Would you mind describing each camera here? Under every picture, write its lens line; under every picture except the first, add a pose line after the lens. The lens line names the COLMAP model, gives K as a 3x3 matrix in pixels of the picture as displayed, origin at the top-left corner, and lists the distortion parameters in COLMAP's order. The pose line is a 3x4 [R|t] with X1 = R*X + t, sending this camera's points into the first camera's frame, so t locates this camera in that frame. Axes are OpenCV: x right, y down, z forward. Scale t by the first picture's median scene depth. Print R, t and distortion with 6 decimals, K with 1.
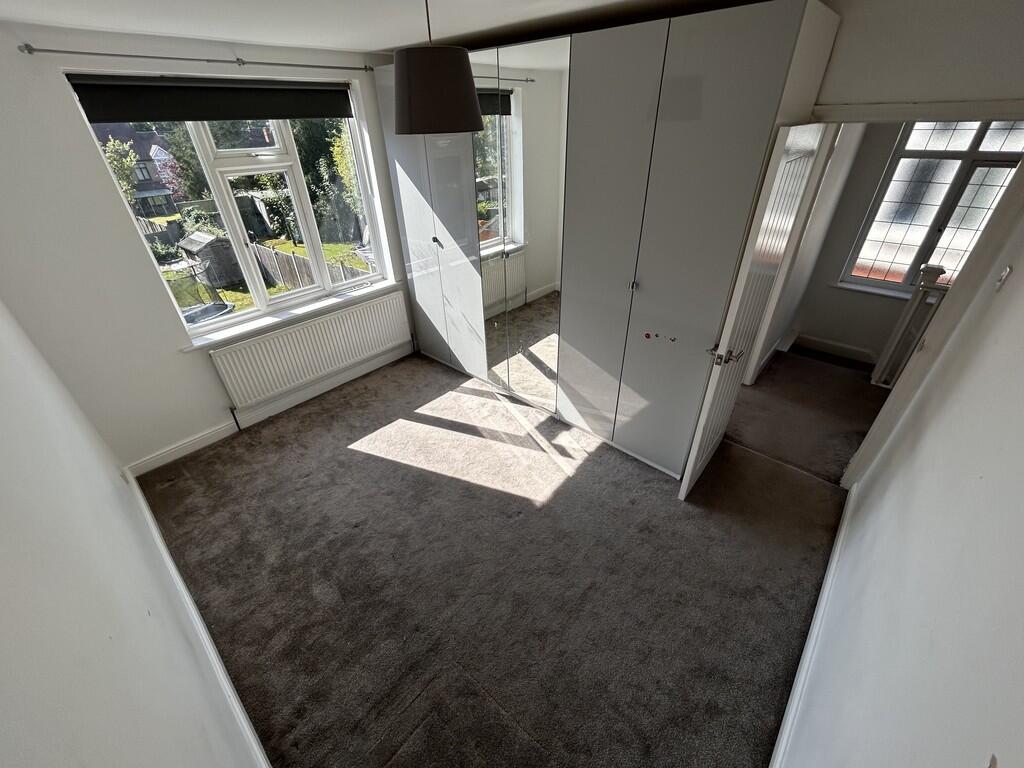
lens RADIAL K [[414.6, 0, 509.8], [0, 414.6, 389.7], [0, 0, 1]] dist [0.000088, -0.000431]
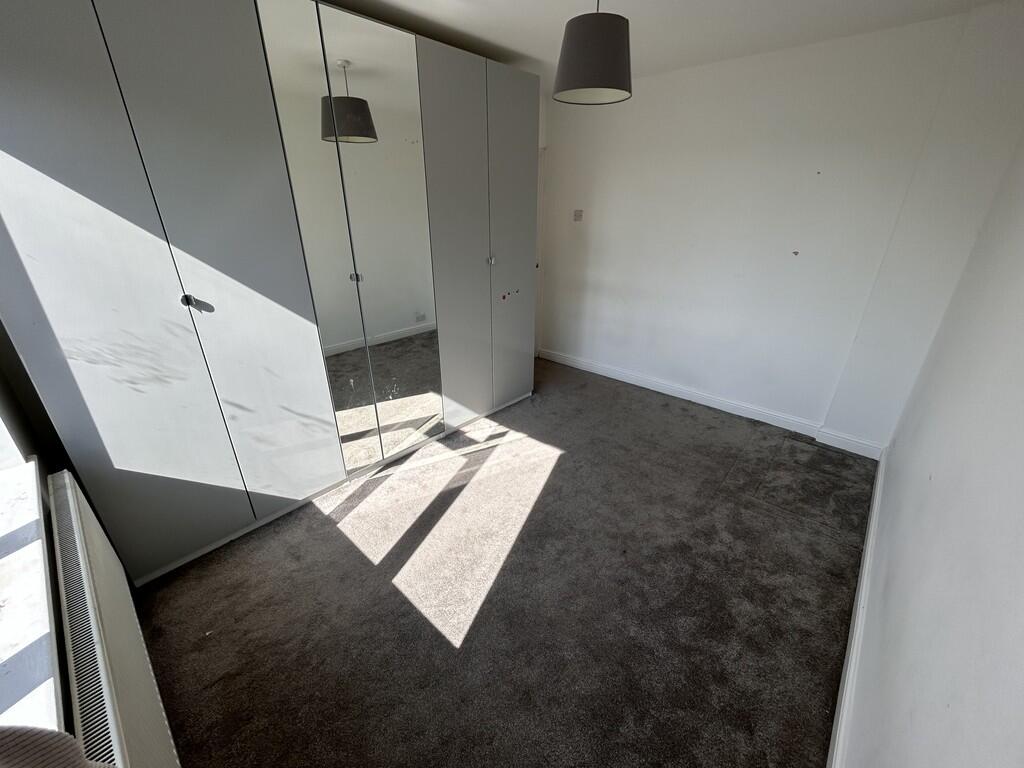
lens RADIAL K [[414.6, 0, 511.2], [0, 414.6, 386.3], [0, 0, 1]] dist [0.000088, -0.000431]
pose [[-0.009856, -0.381233, 0.924426, -0.721310], [0.544526, 0.773332, 0.324728, -0.242009], [-0.838686, 0.506575, 0.199970, 0.654506]]
